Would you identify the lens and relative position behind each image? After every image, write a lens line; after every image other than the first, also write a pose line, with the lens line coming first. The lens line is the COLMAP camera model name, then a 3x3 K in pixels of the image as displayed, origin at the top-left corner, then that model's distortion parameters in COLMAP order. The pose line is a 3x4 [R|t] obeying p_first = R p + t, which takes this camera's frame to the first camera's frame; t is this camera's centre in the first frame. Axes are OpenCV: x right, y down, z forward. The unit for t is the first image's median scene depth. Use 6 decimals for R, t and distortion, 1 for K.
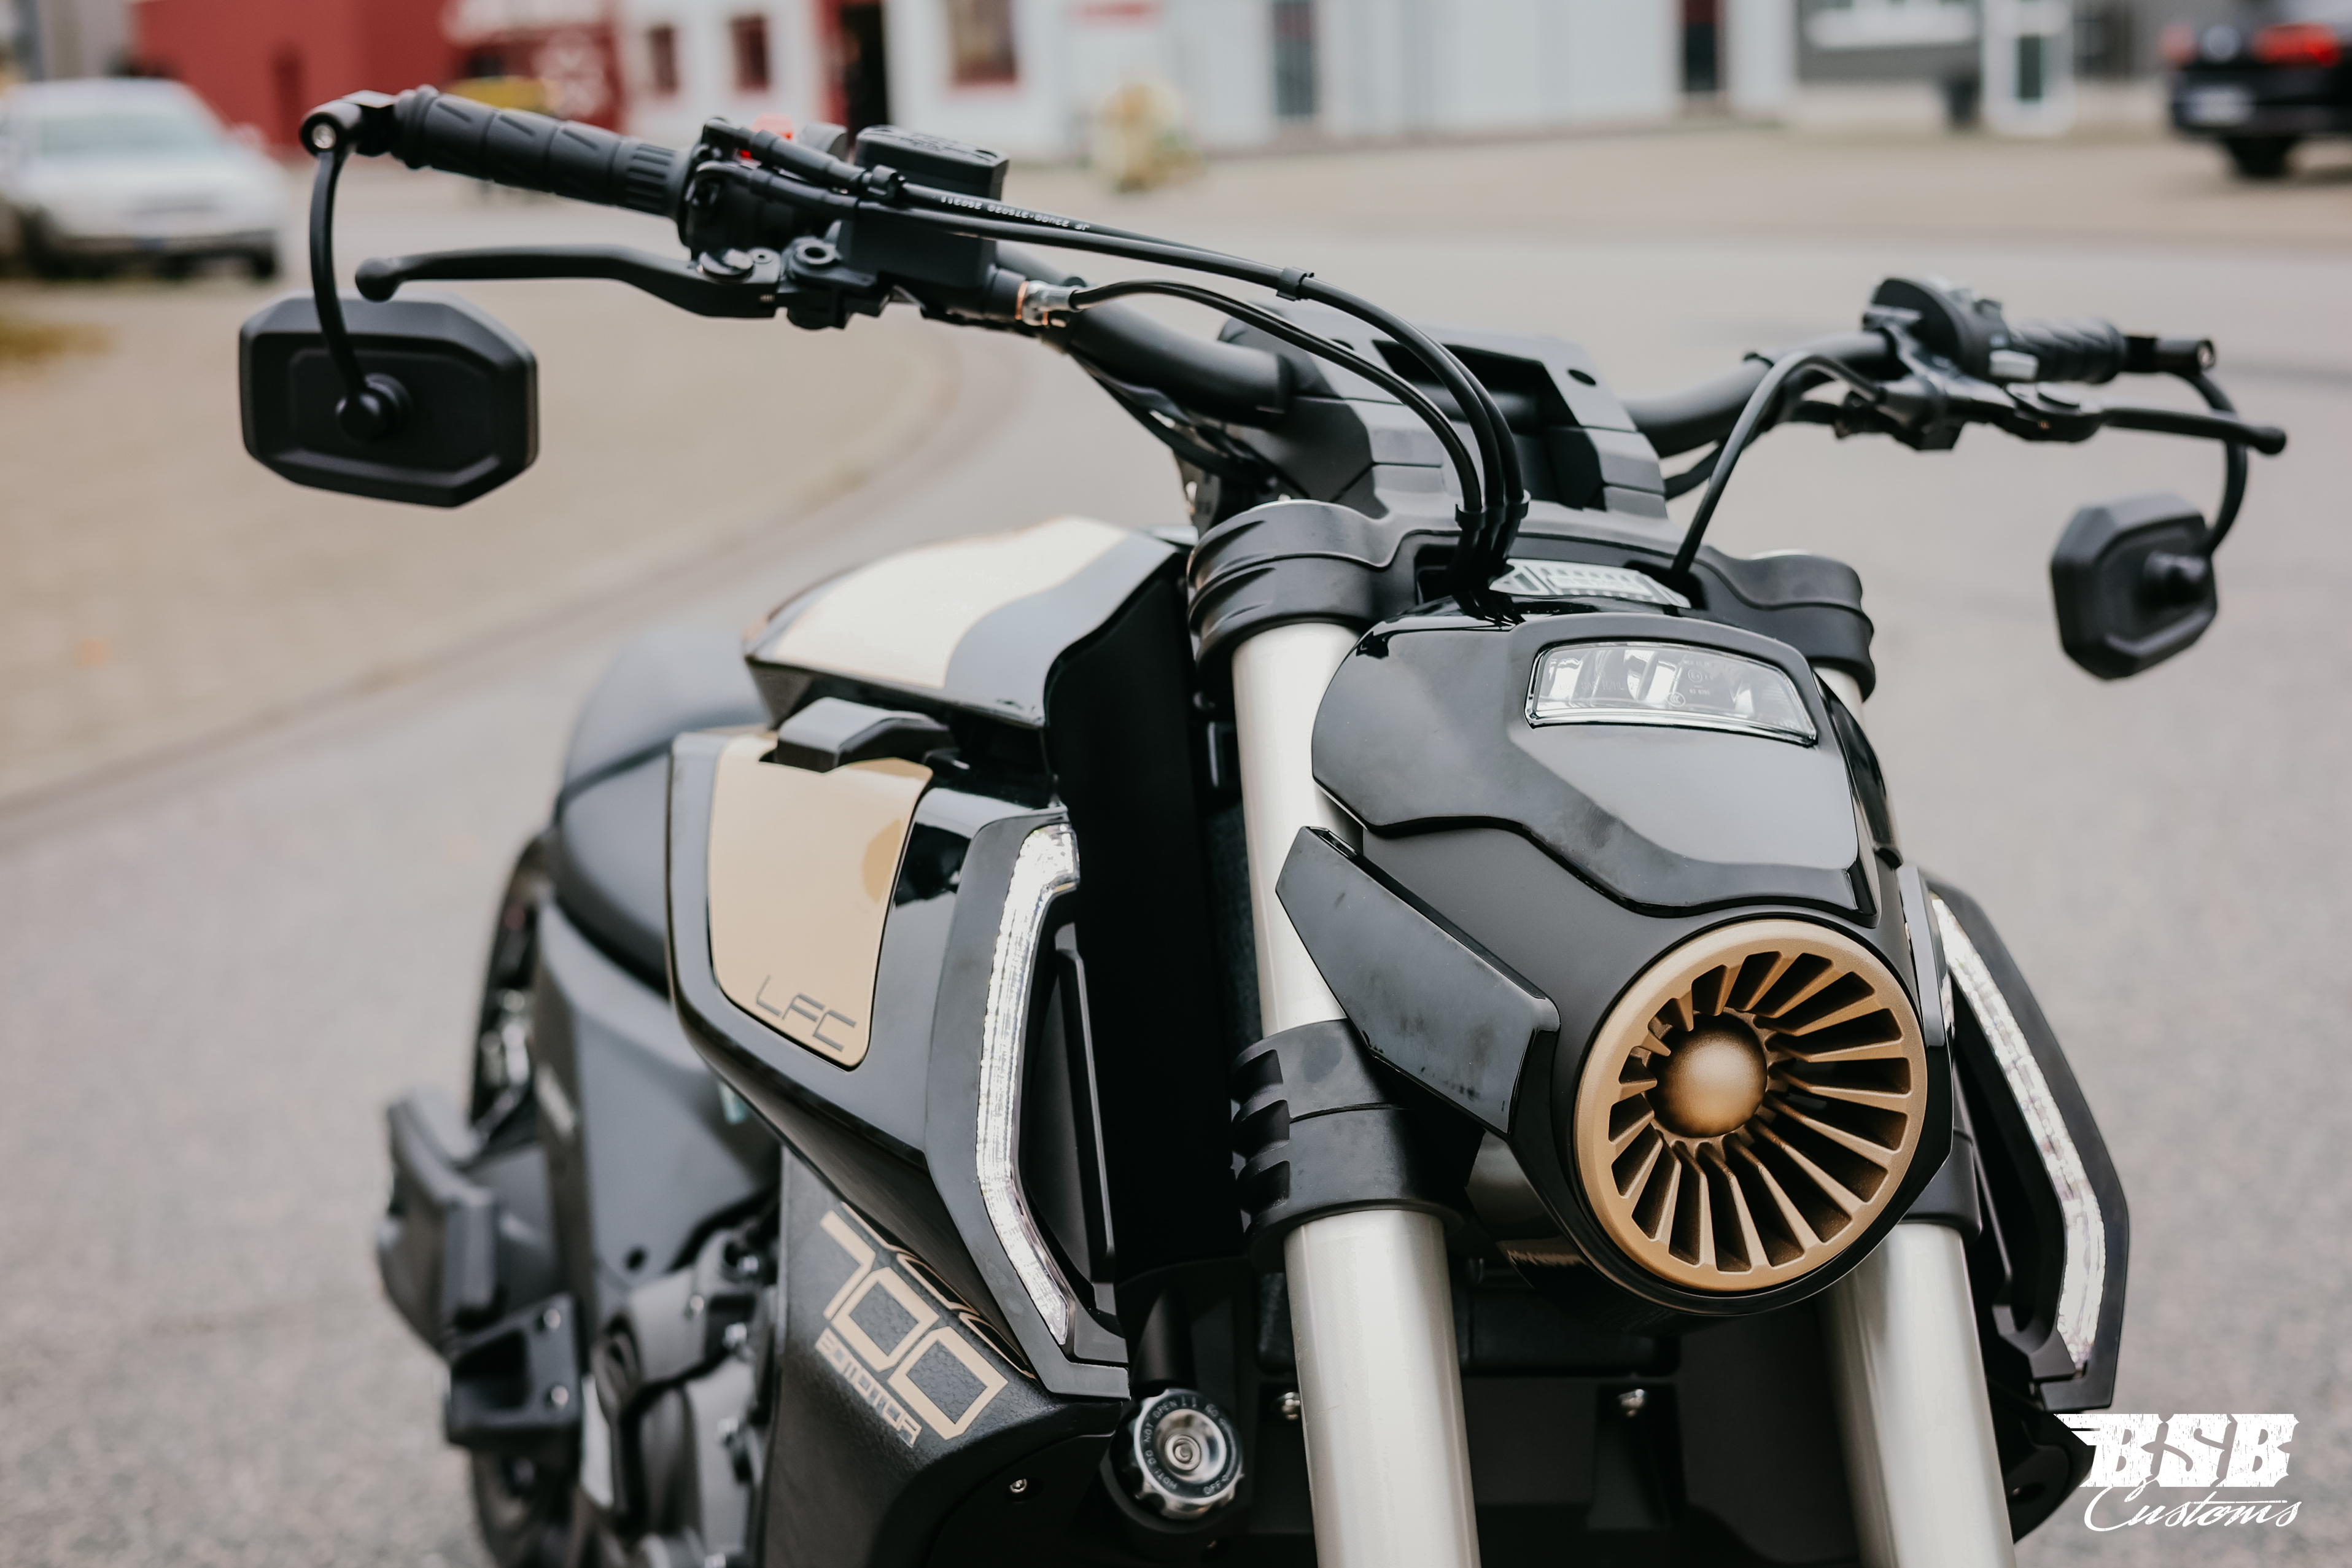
lens RADIAL K [[3287.1, 0, 1201.9], [0, 3287.1, 757.2], [0, 0, 1]] dist [0.006206, -0.073708]
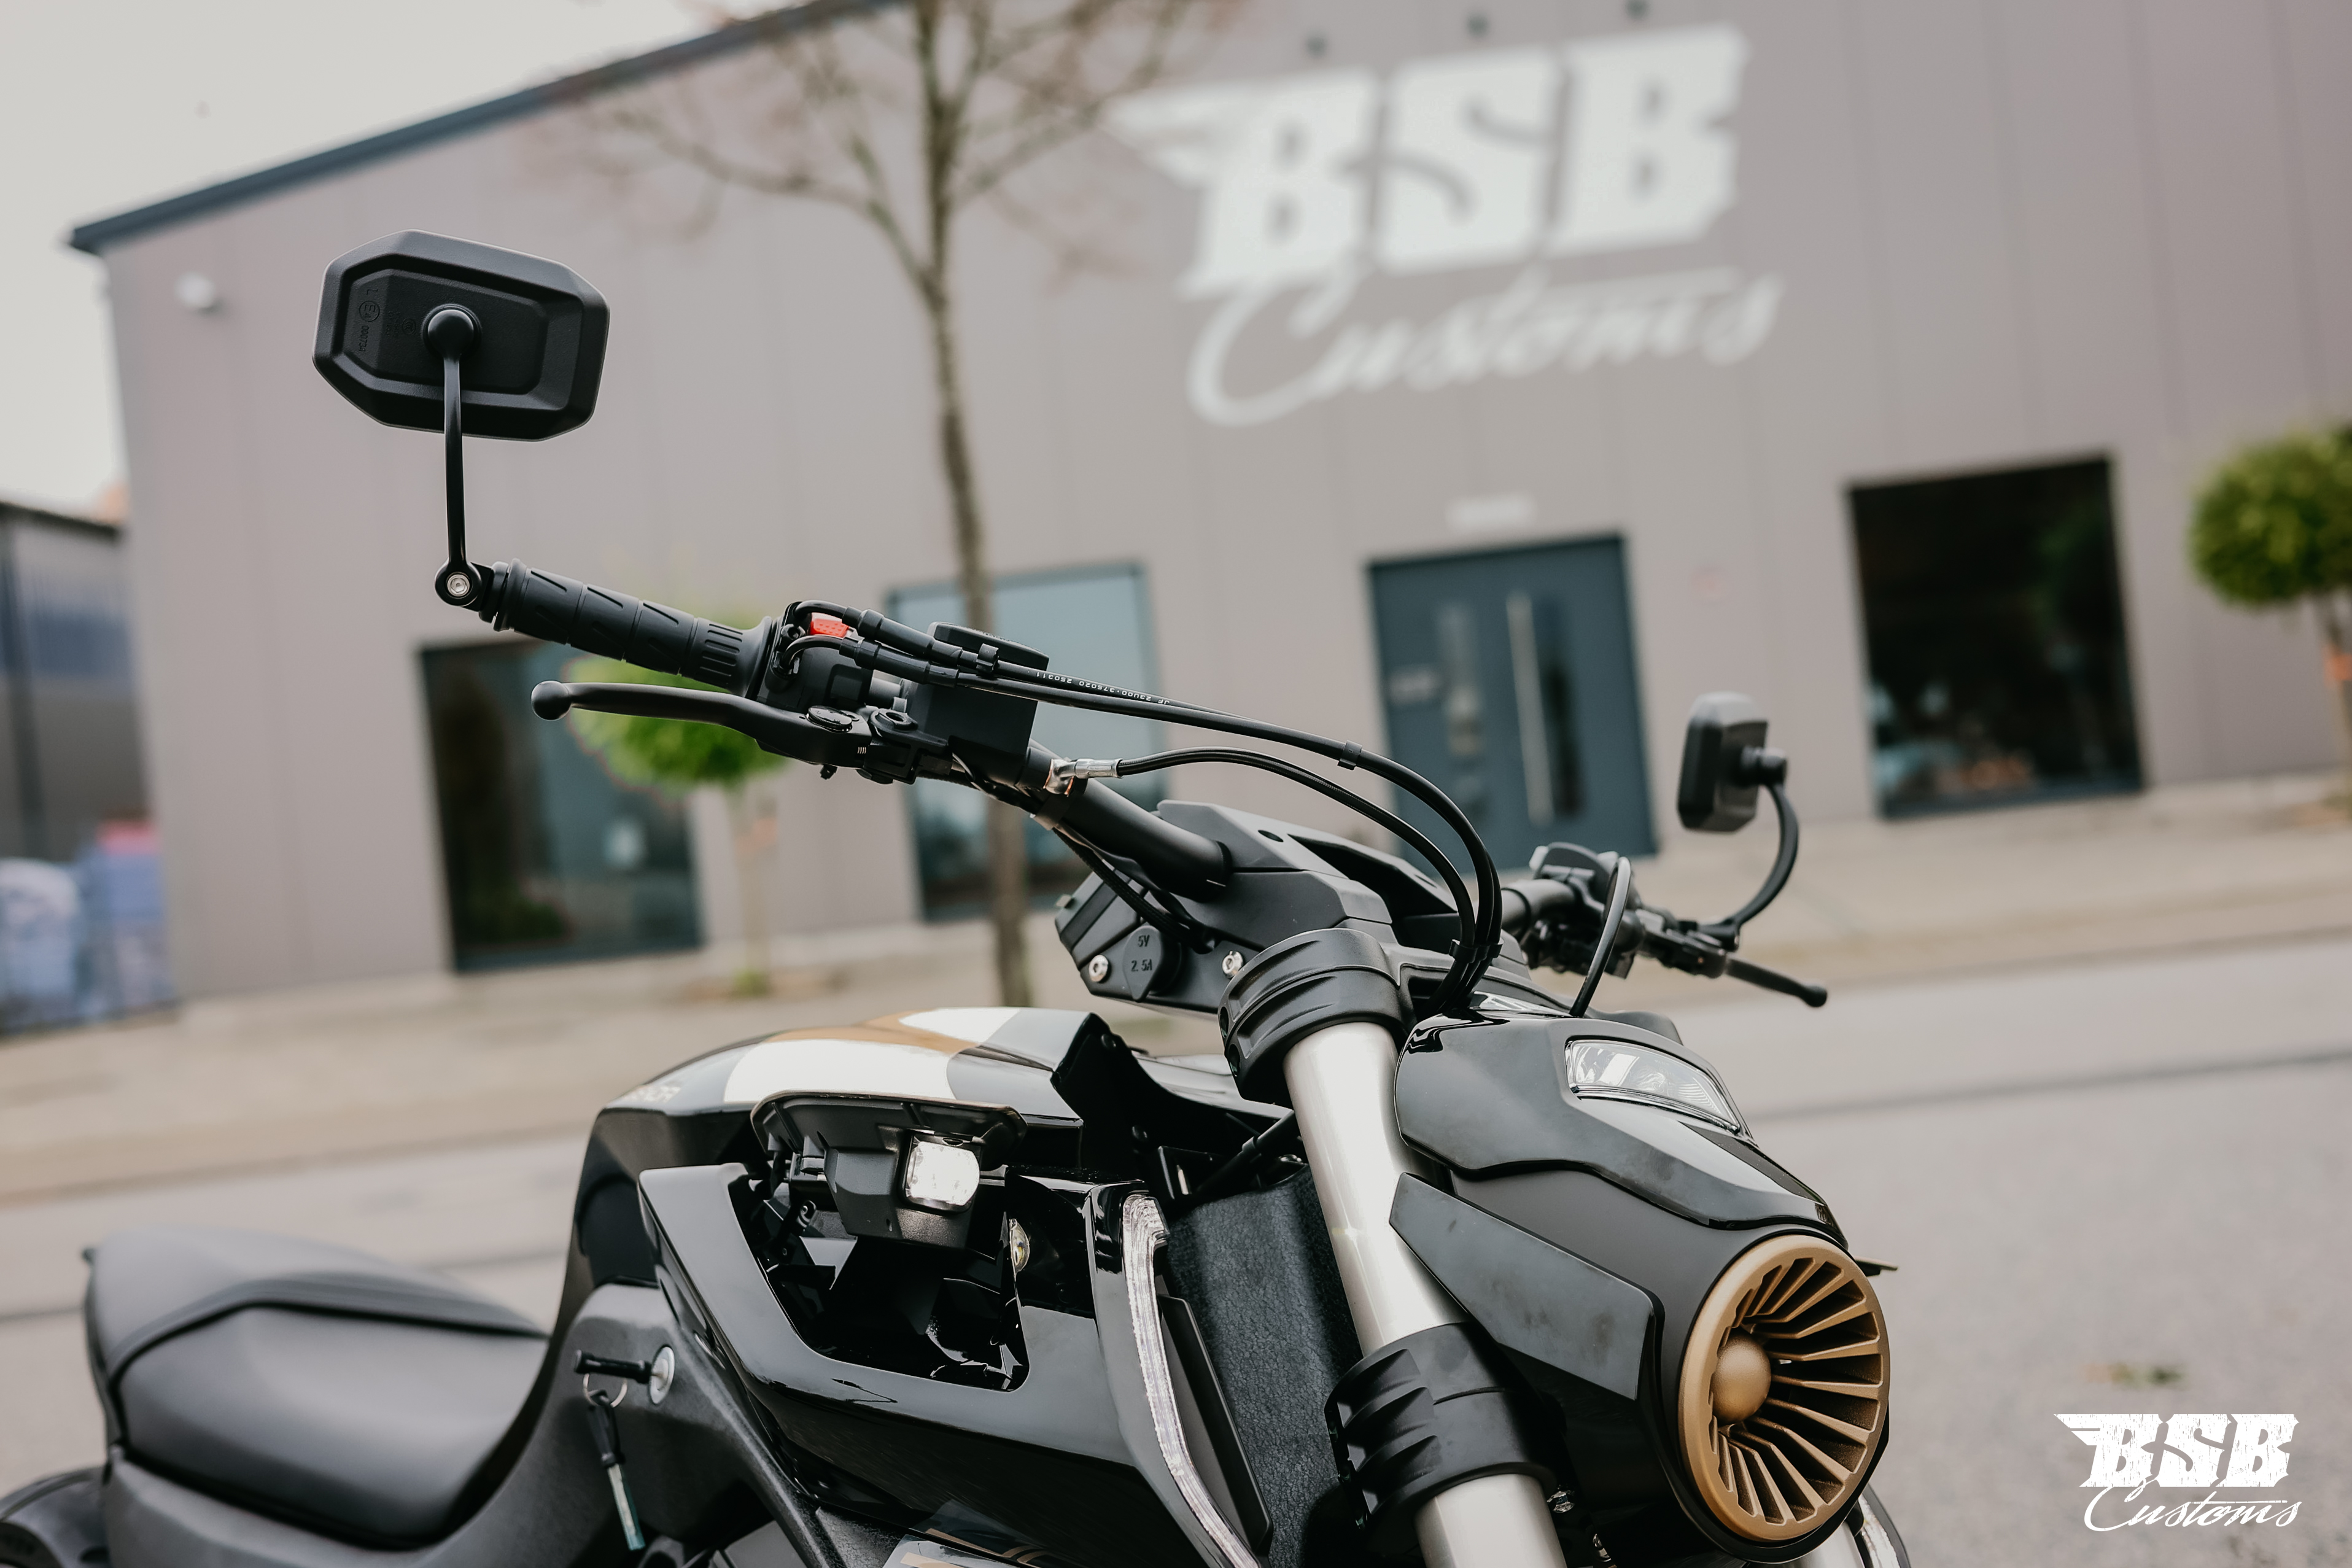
lens RADIAL K [[3246.5, 0, 1176.0], [0, 3246.5, 784.0], [0, 0, 1]] dist [0.011042, 0.016021]
pose [[0.935158, 0.079283, 0.345244, -0.492175], [0.005811, 0.971067, -0.238737, 0.173948], [-0.354183, 0.225263, 0.907640, -0.106825]]
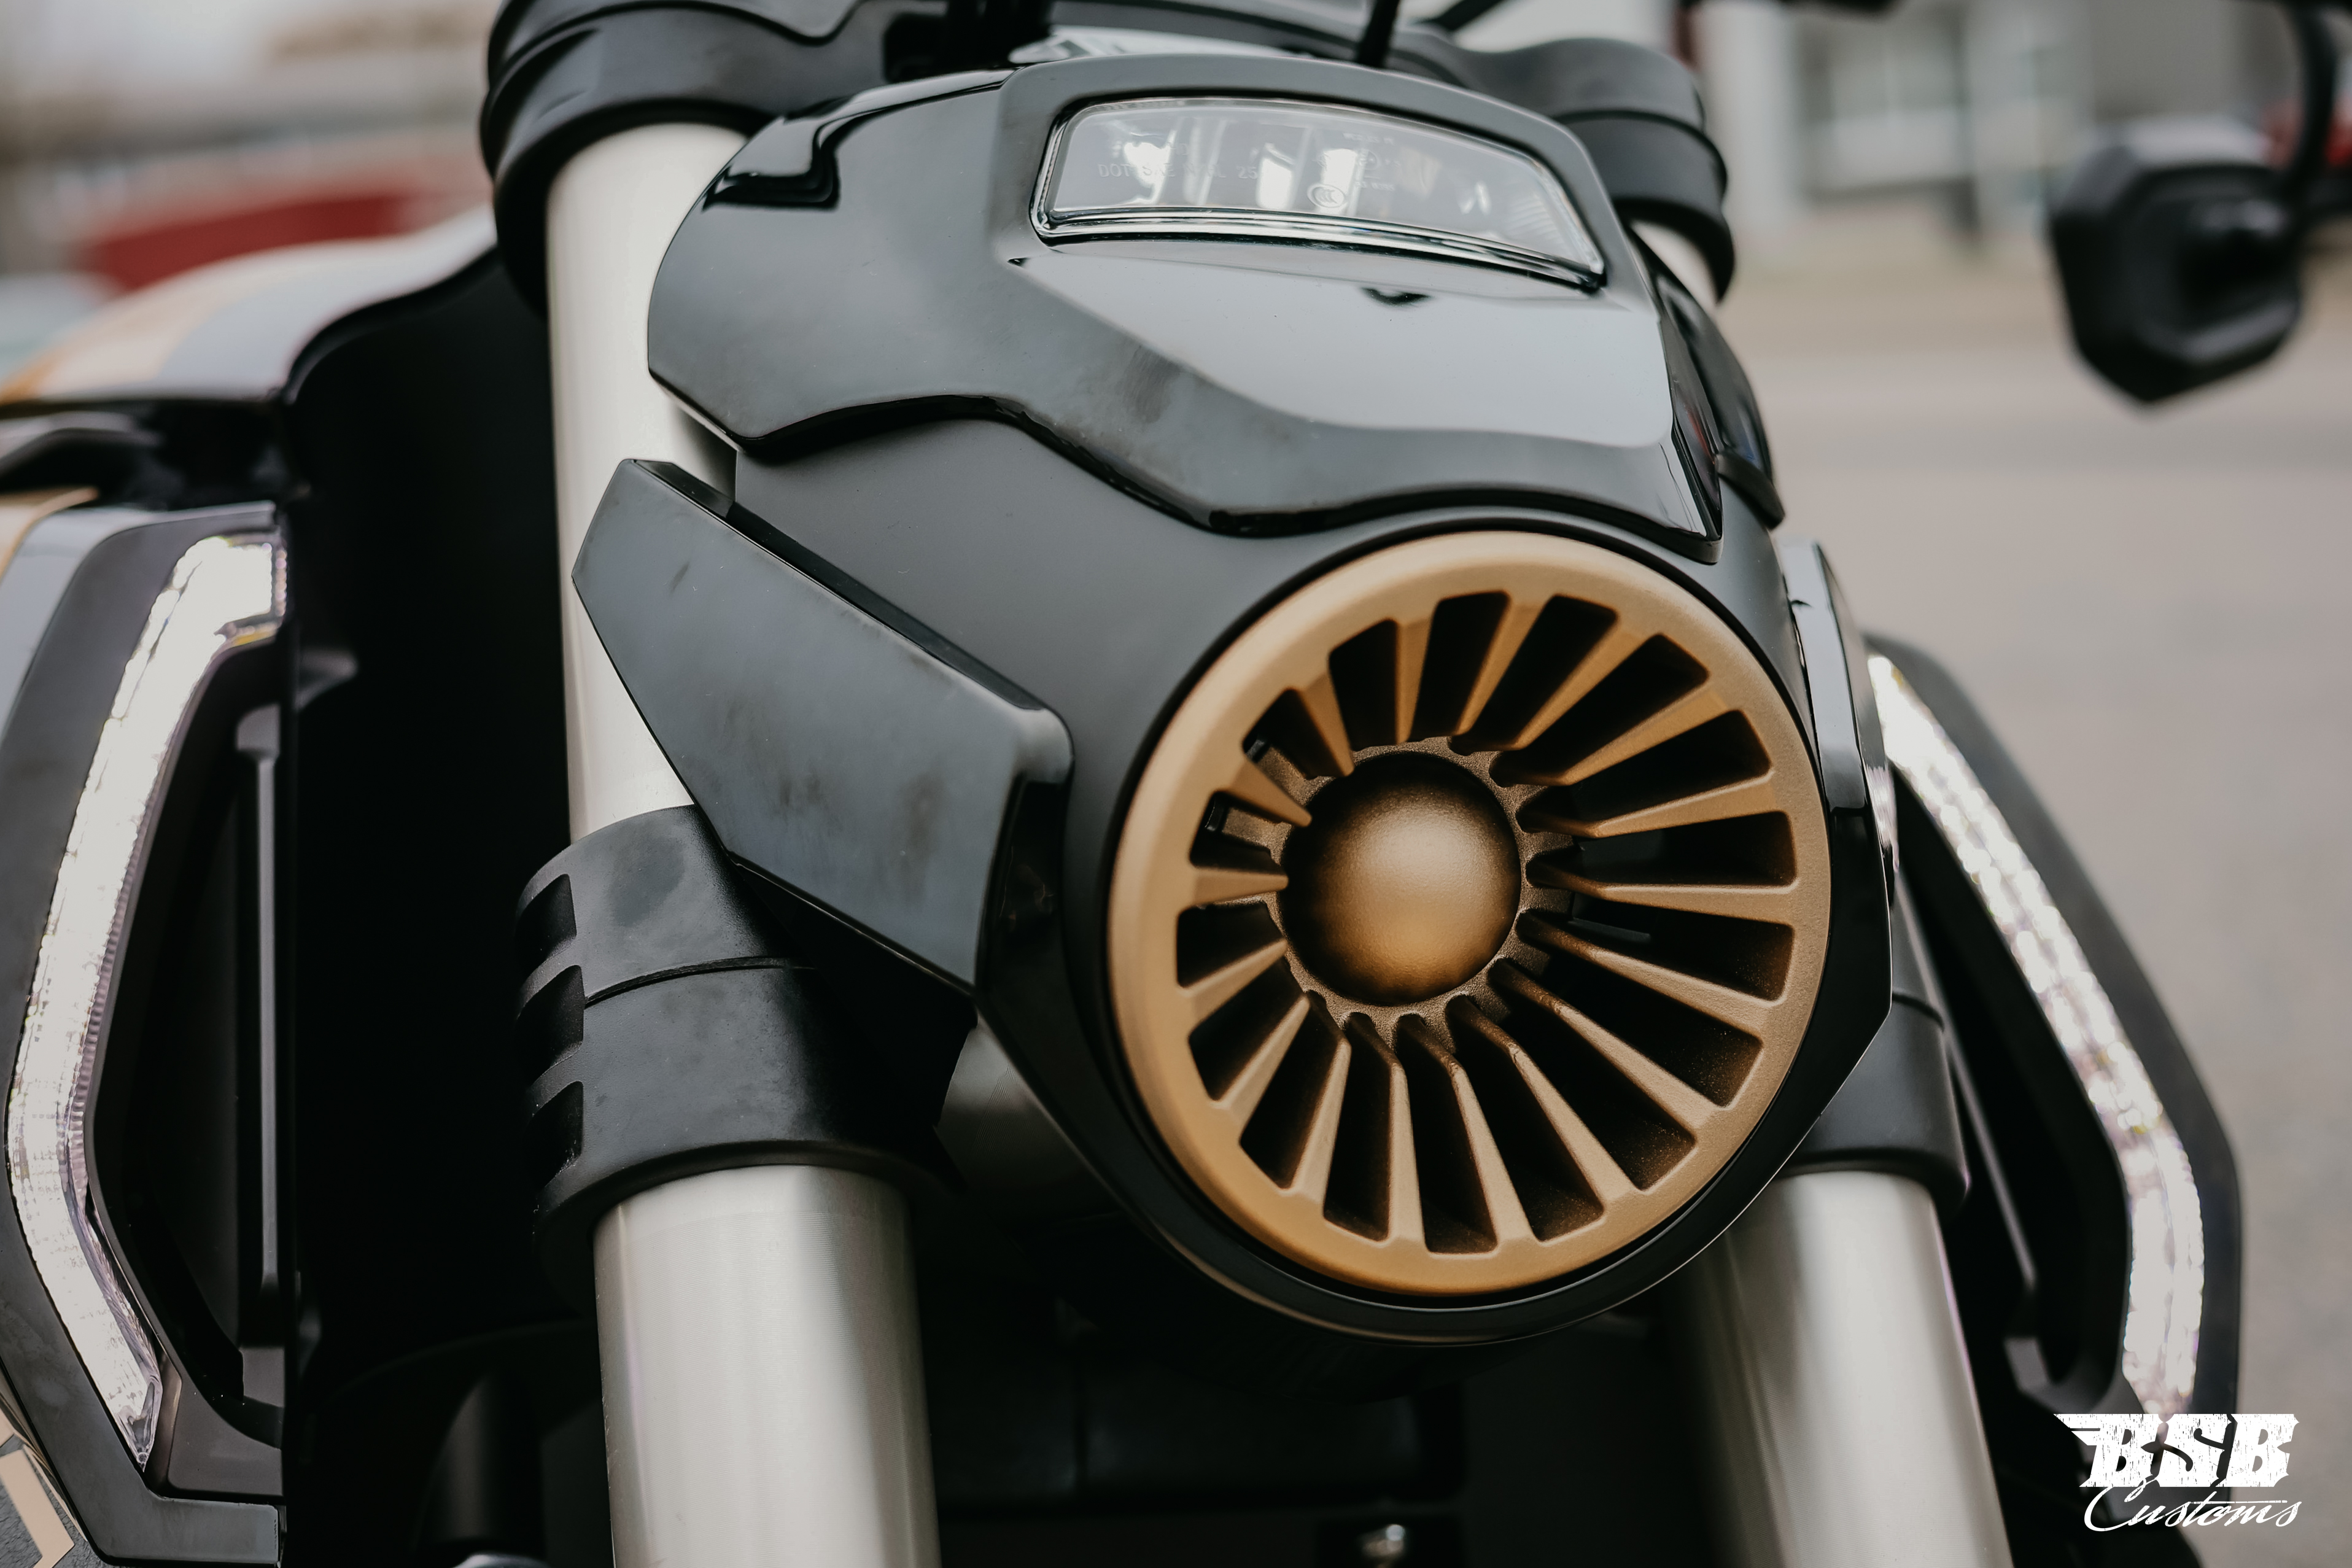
lens RADIAL K [[3516.3, 0, 1140.3], [0, 3516.3, 728.3], [0, 0, 1]] dist [-0.007816, -0.180539]
pose [[0.998754, -0.048291, -0.012586, 0.121000], [0.047454, 0.997073, -0.059951, 0.104323], [0.015444, 0.059279, 0.998122, 0.452615]]
